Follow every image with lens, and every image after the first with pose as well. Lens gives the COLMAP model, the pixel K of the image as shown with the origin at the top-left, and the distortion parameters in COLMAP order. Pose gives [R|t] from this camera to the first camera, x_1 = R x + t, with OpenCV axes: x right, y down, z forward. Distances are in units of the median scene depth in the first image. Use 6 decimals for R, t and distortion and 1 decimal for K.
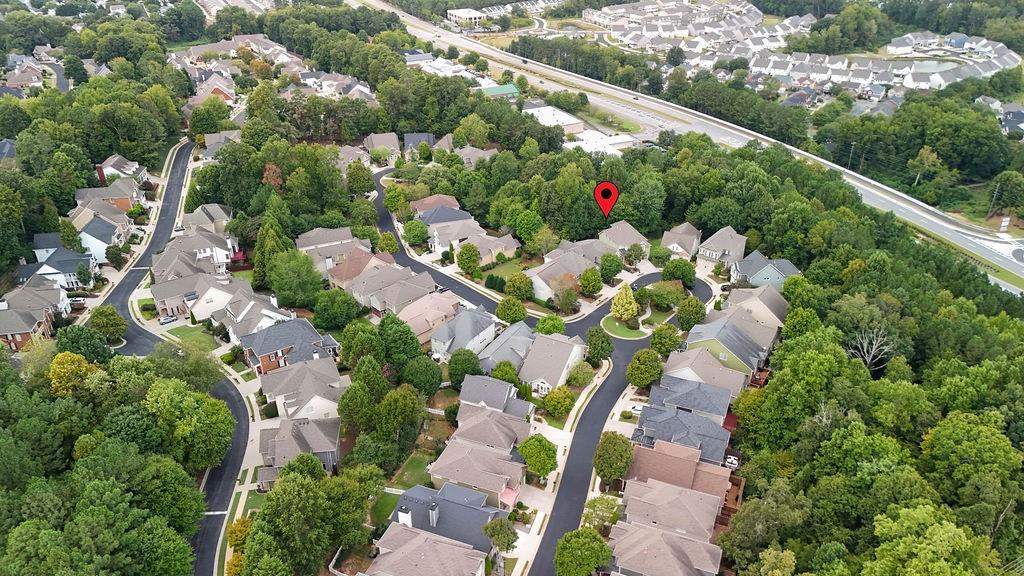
lens RADIAL K [[749.3, 0, 517.6], [0, 749.3, 291.0], [0, 0, 1]] dist [0.079478, -0.080747]
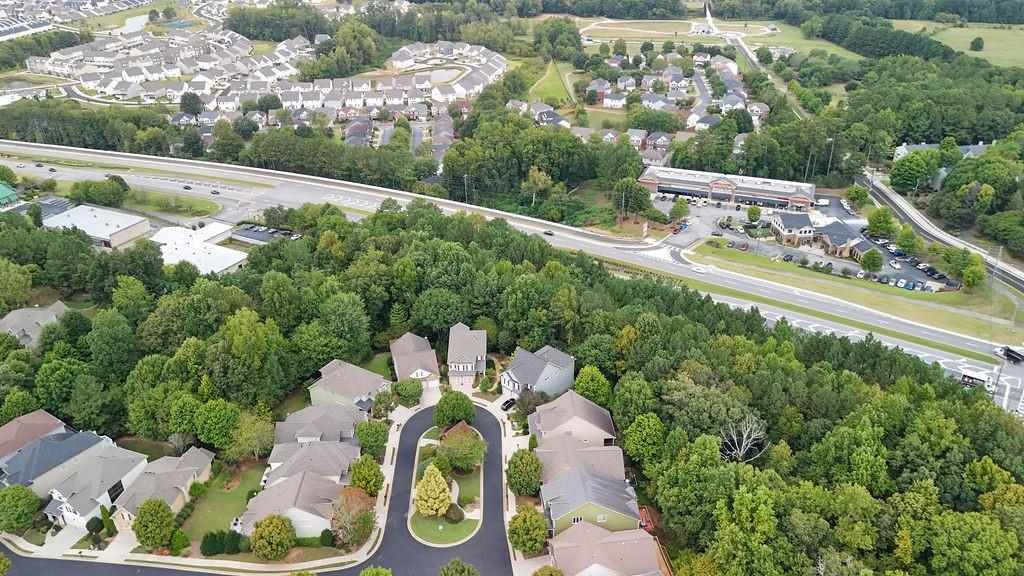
lens RADIAL K [[749.3, 0, 517.6], [0, 749.3, 291.0], [0, 0, 1]] dist [0.079478, -0.080747]
pose [[0.772112, -0.301295, 0.559522, -0.066516], [0.309381, 0.947294, 0.083175, -0.094926], [-0.555092, 0.108885, 0.824631, 0.162777]]
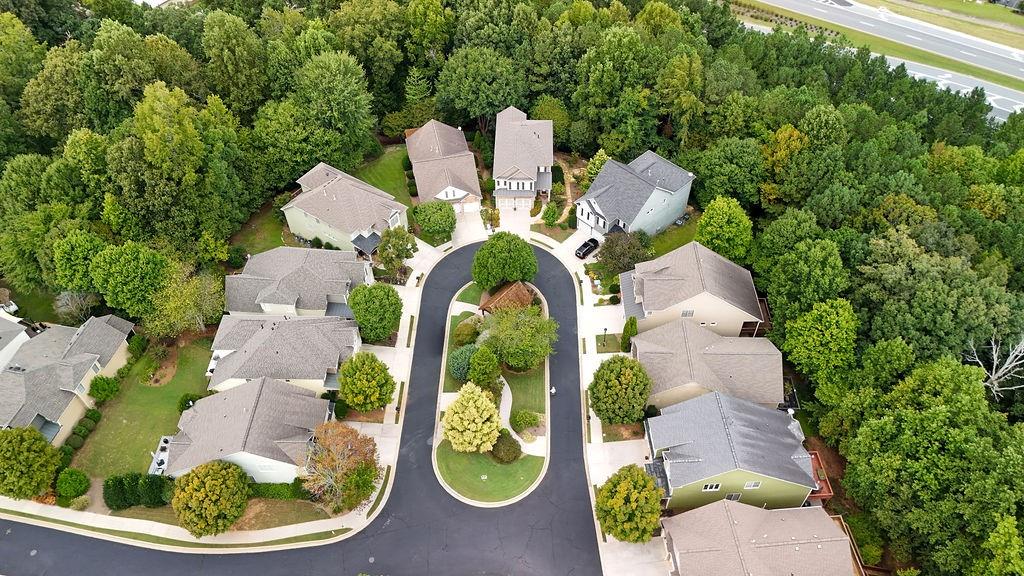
lens RADIAL K [[749.3, 0, 517.6], [0, 749.3, 291.0], [0, 0, 1]] dist [0.079478, -0.080747]
pose [[0.806792, -0.445014, 0.388650, 0.012117], [0.290857, 0.871716, 0.394352, -0.102428], [-0.514284, -0.205118, 0.832729, 0.301344]]
